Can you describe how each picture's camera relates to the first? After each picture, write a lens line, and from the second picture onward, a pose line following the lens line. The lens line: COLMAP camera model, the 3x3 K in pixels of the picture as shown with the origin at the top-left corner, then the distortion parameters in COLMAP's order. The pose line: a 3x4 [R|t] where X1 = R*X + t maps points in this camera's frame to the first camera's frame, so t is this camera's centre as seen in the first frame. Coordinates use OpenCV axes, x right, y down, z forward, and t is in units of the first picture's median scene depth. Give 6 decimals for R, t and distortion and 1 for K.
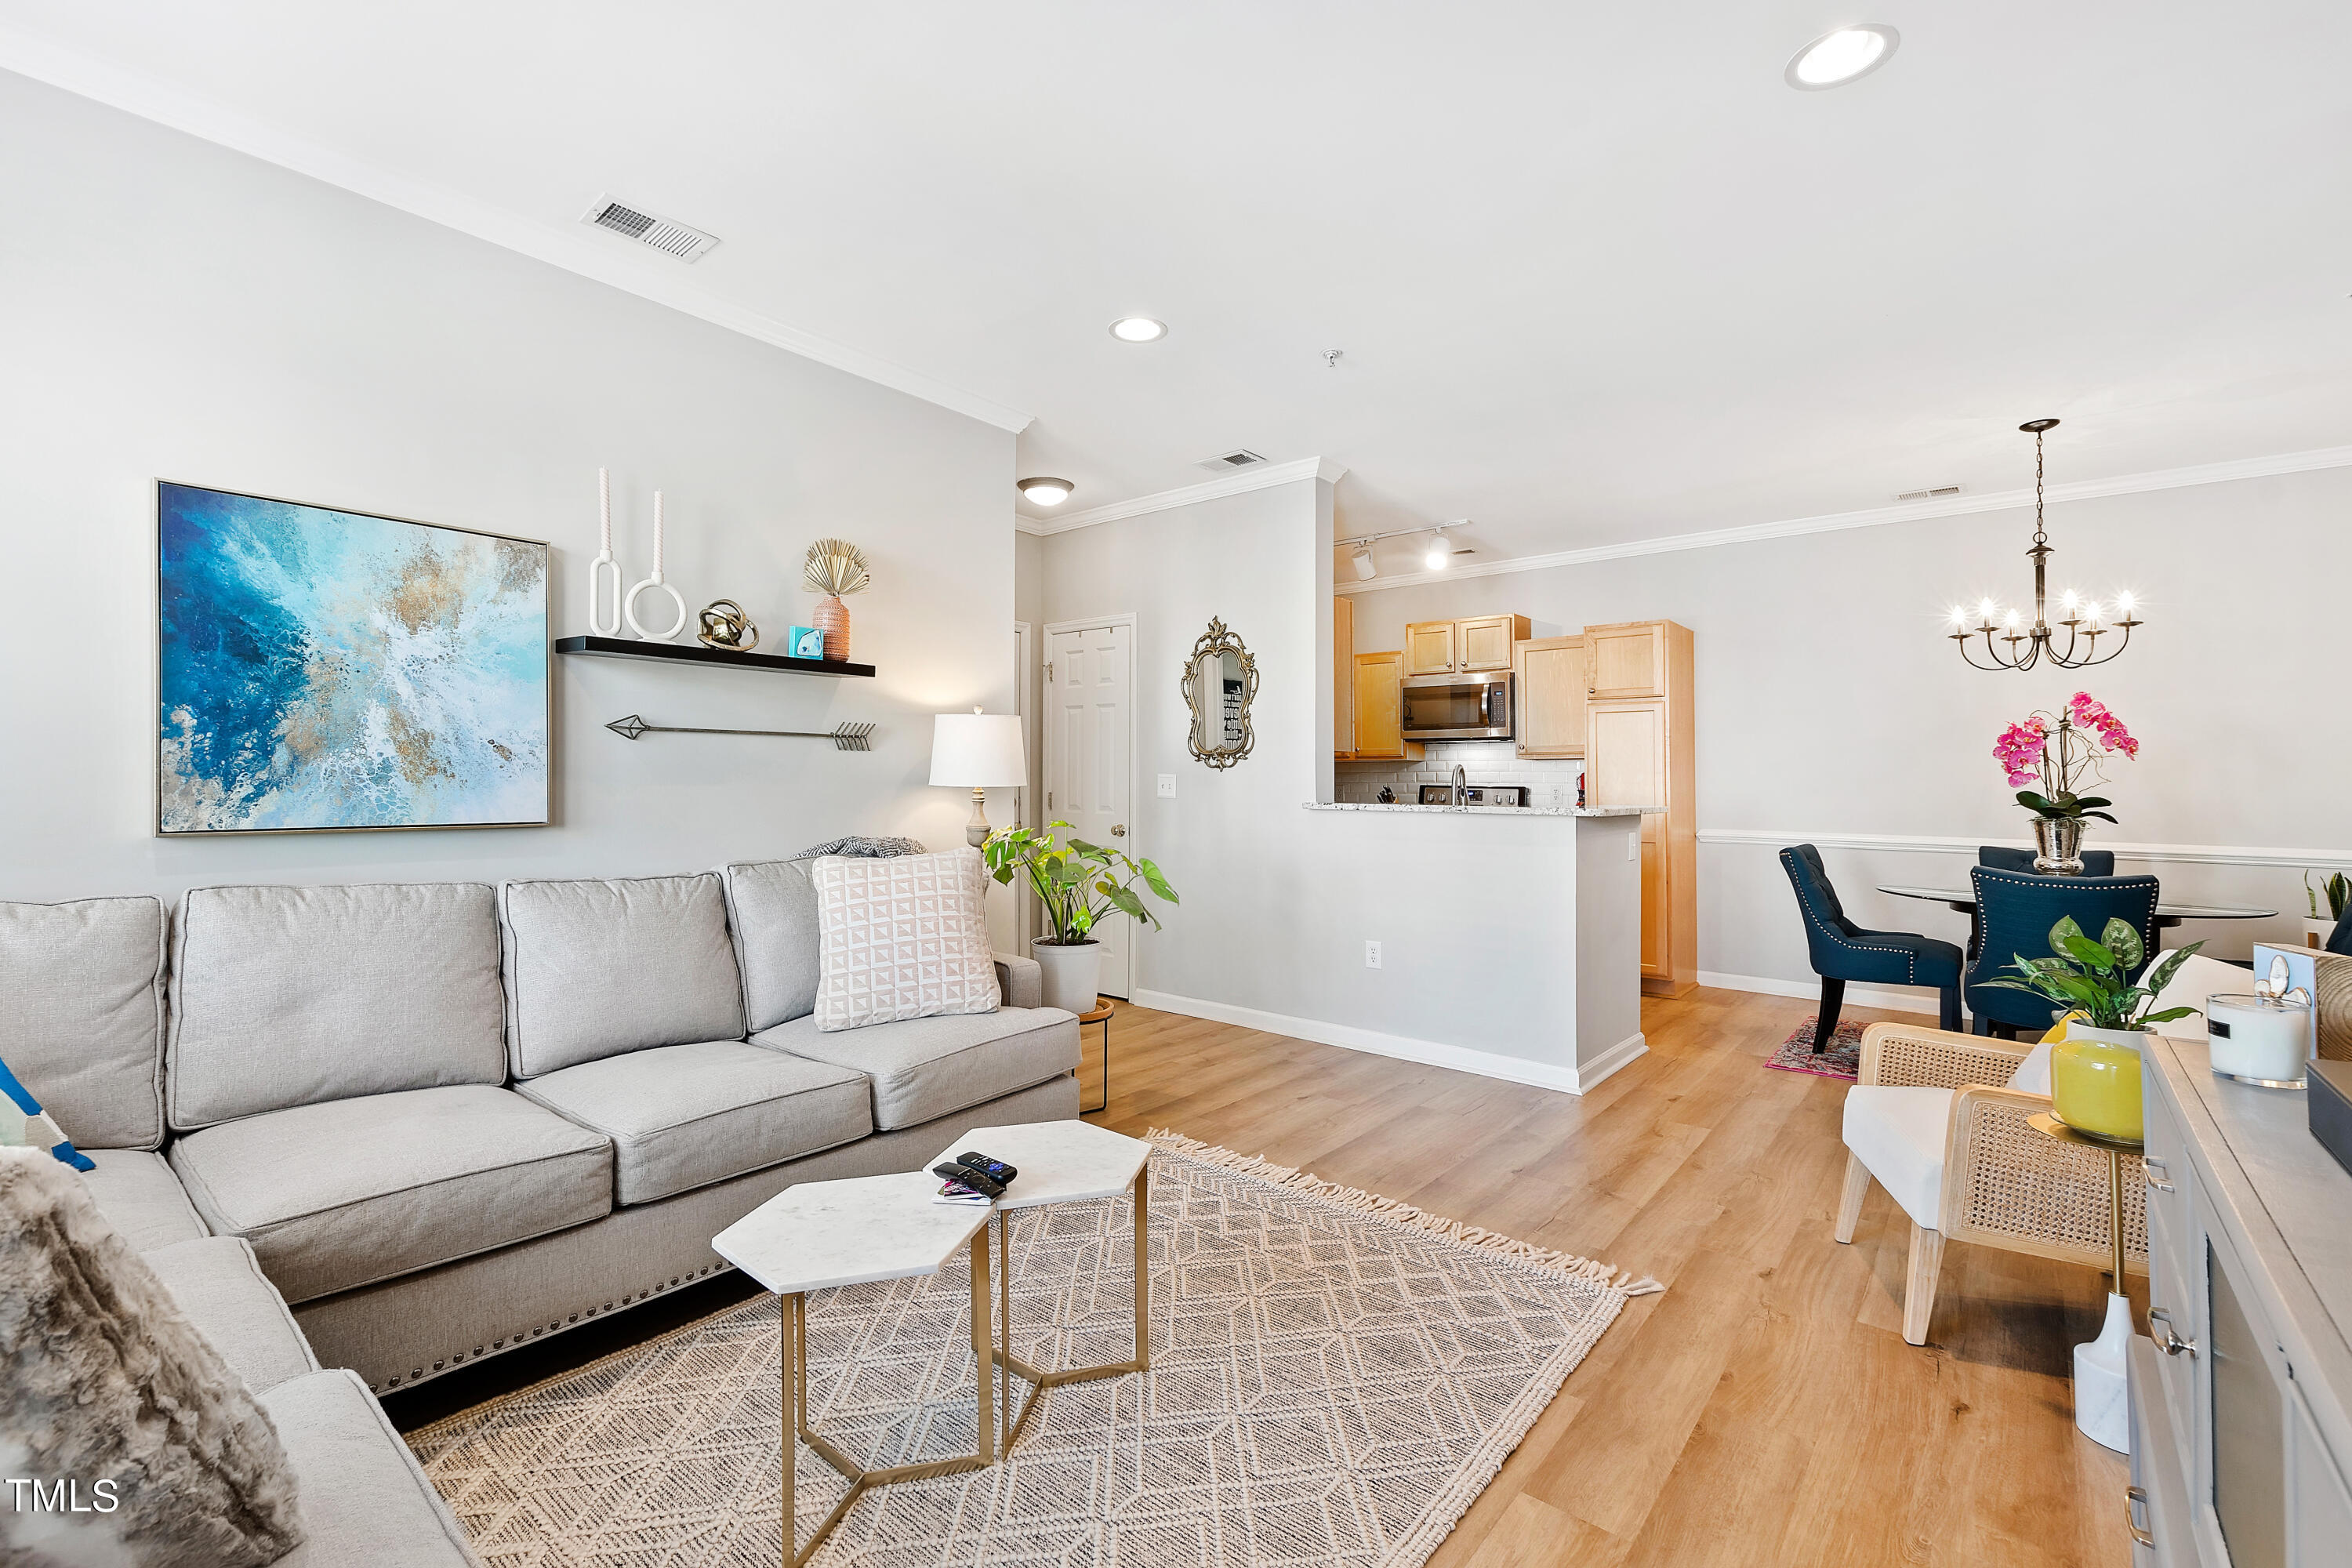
lens RADIAL K [[1037.1, 0, 1173.9], [0, 1037.1, 767.3], [0, 0, 1]] dist [0.004514, -0.001795]
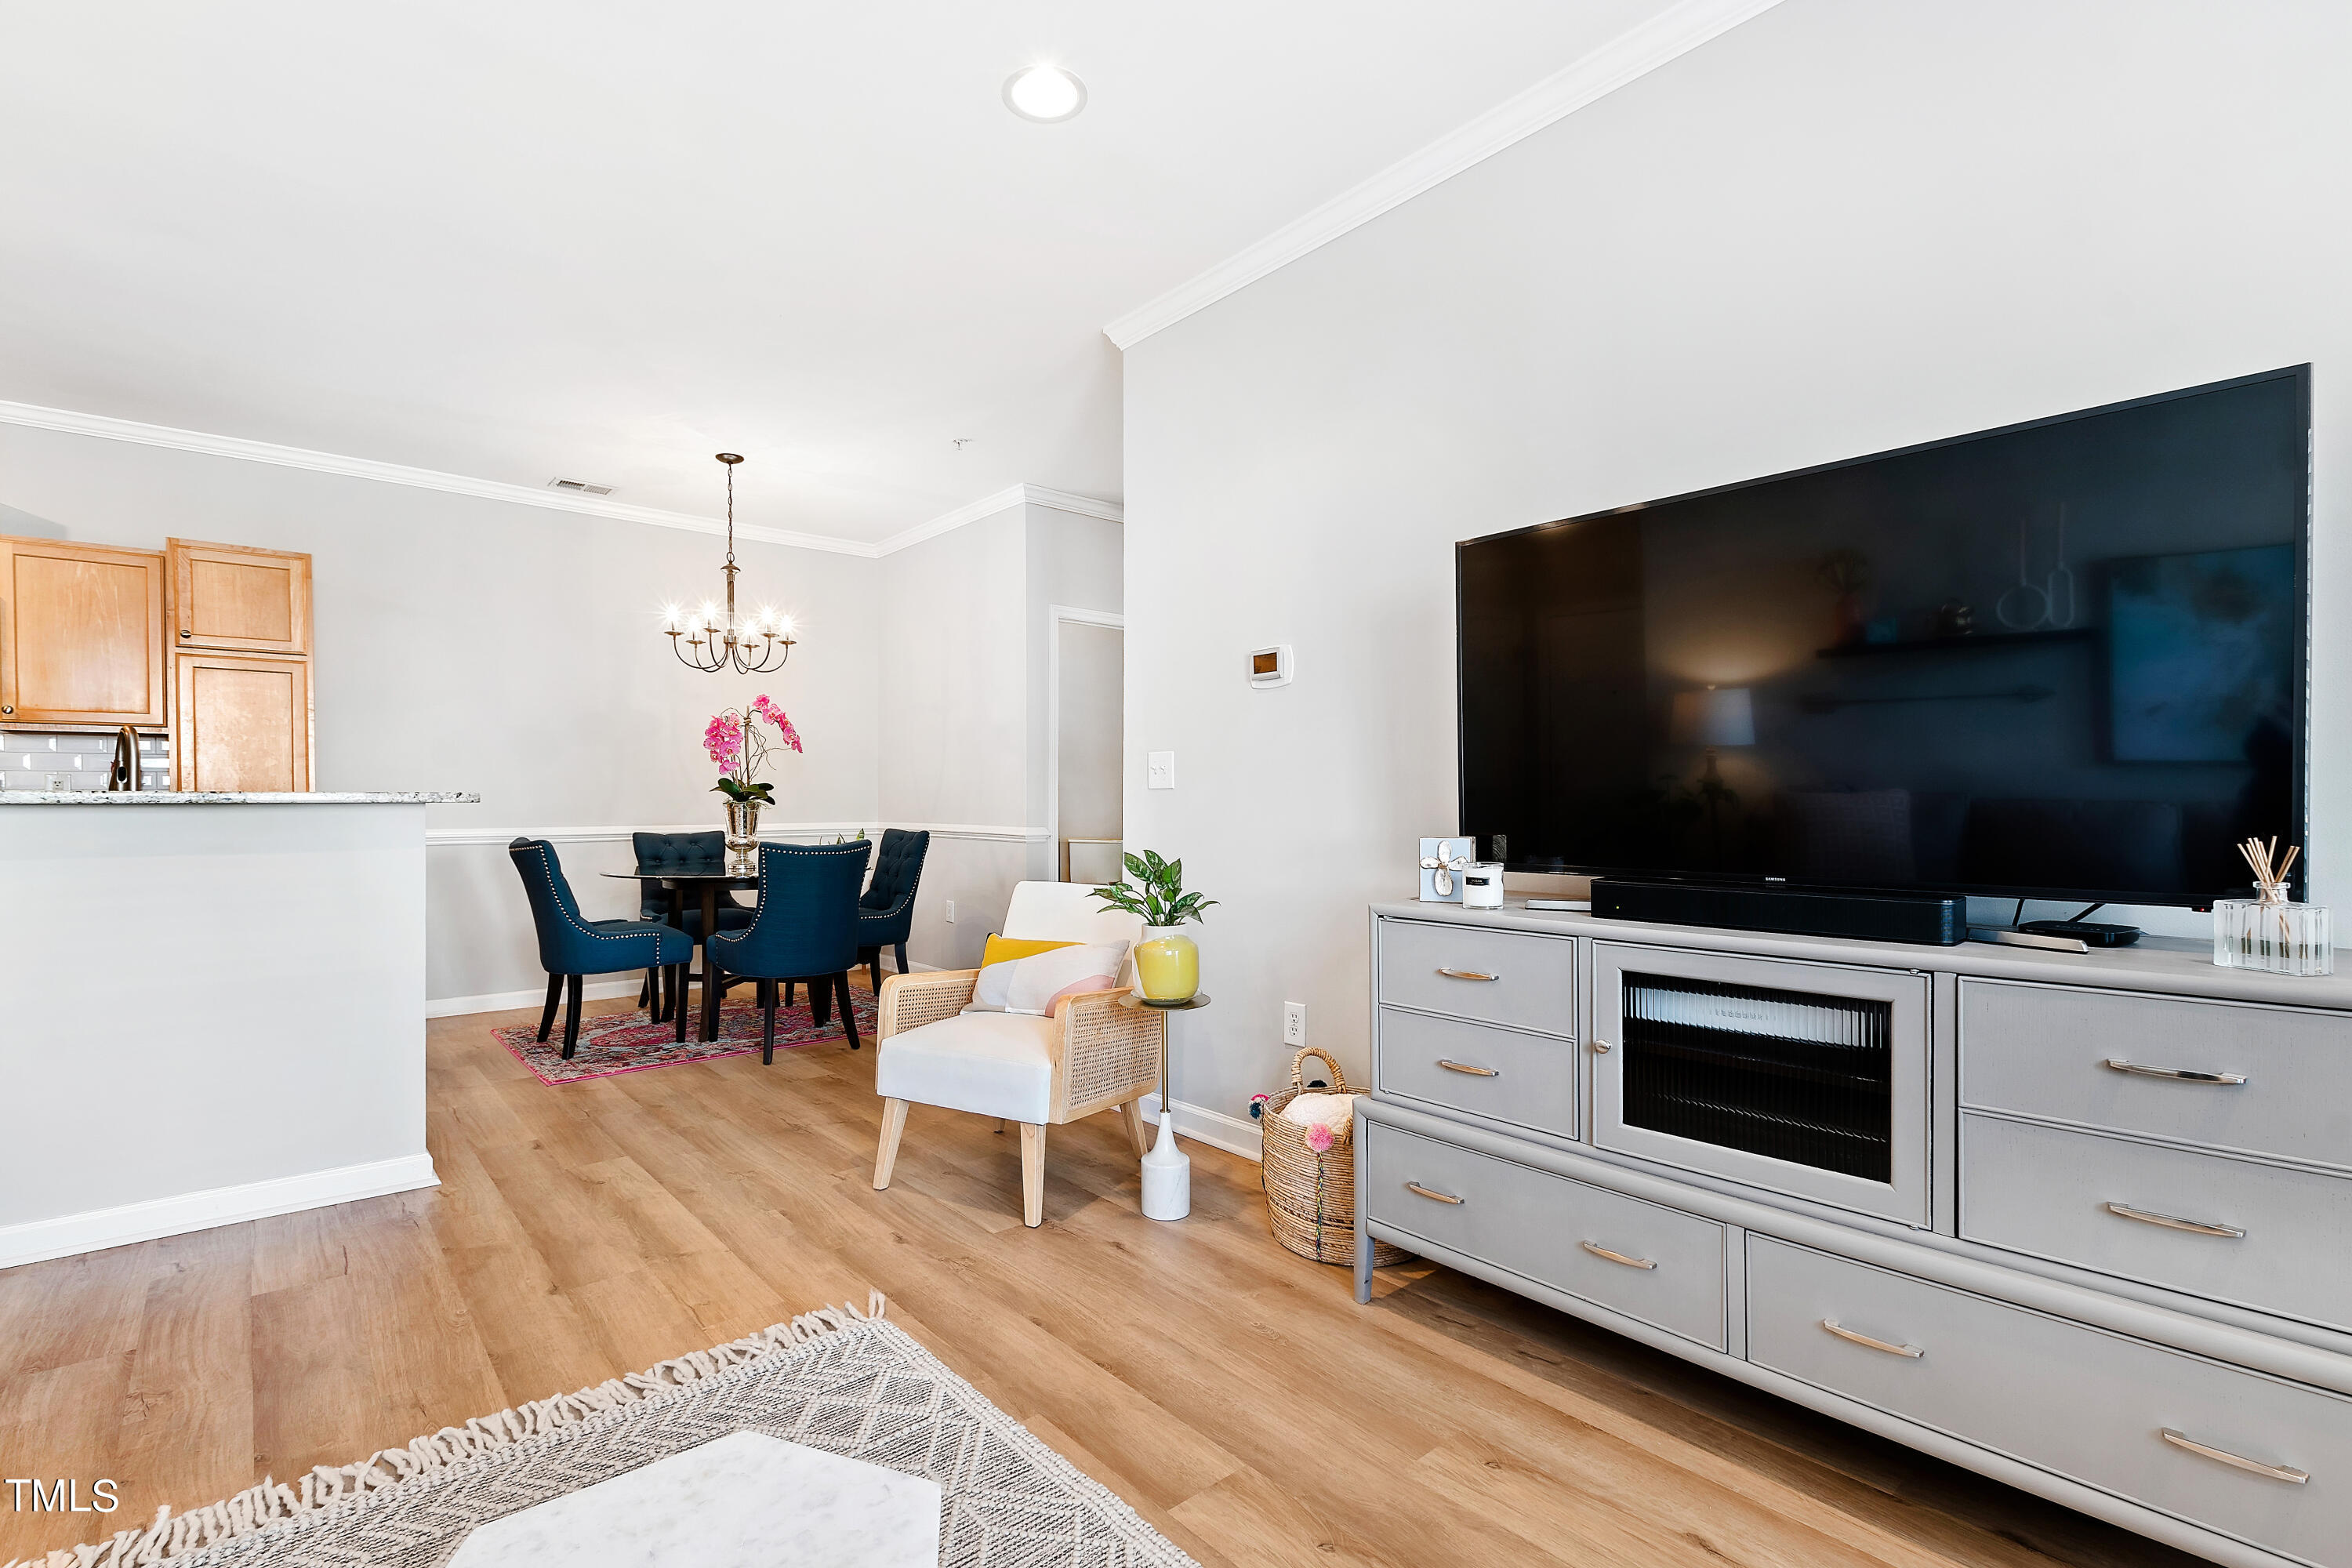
lens RADIAL K [[1037.1, 0, 1134.9], [0, 1037.1, 814.3], [0, 0, 1]] dist [0.004514, -0.001795]
pose [[0.179693, -0.030494, 0.983250, -0.230275], [-0.011044, 0.999394, 0.033013, 0.020771], [-0.983661, -0.016792, 0.179248, 0.361723]]
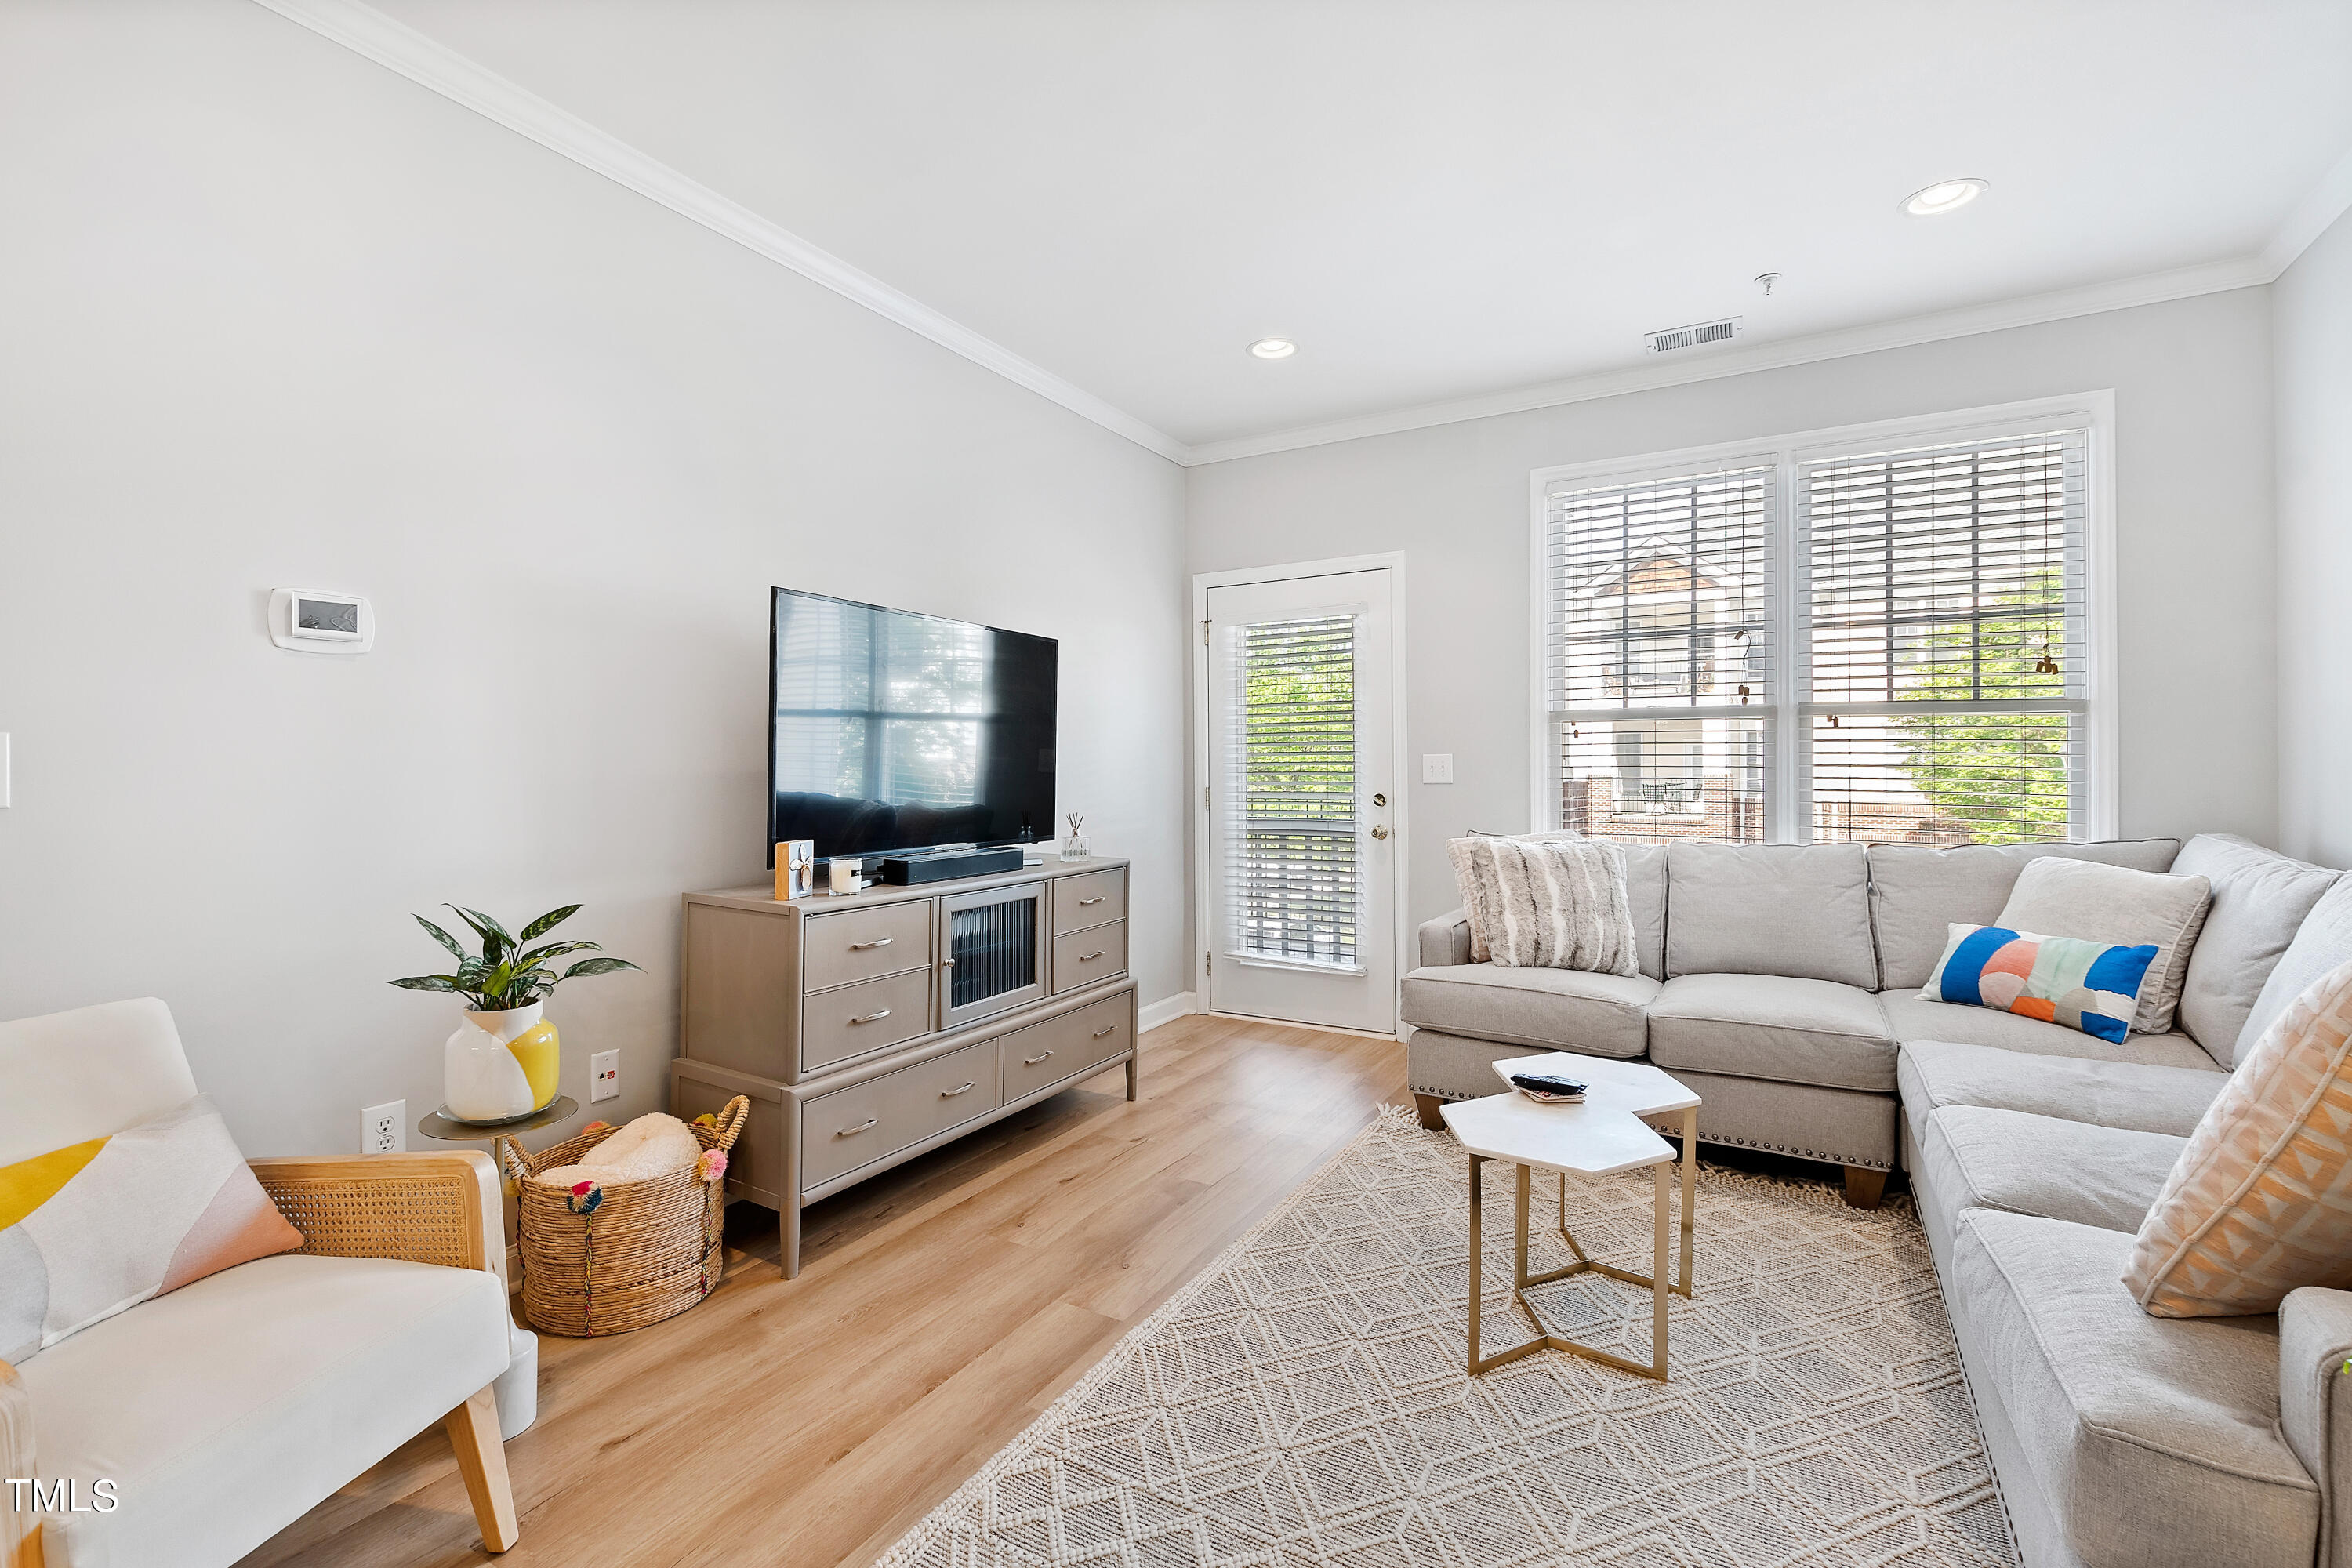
lens RADIAL K [[1037.1, 0, 1134.6], [0, 1037.1, 777.3], [0, 0, 1]] dist [0.004514, -0.001795]
pose [[-0.991938, -0.009840, -0.126341, 0.202260], [-0.008271, 0.999882, -0.012934, 0.016569], [0.126453, -0.011784, -0.991903, 0.946632]]
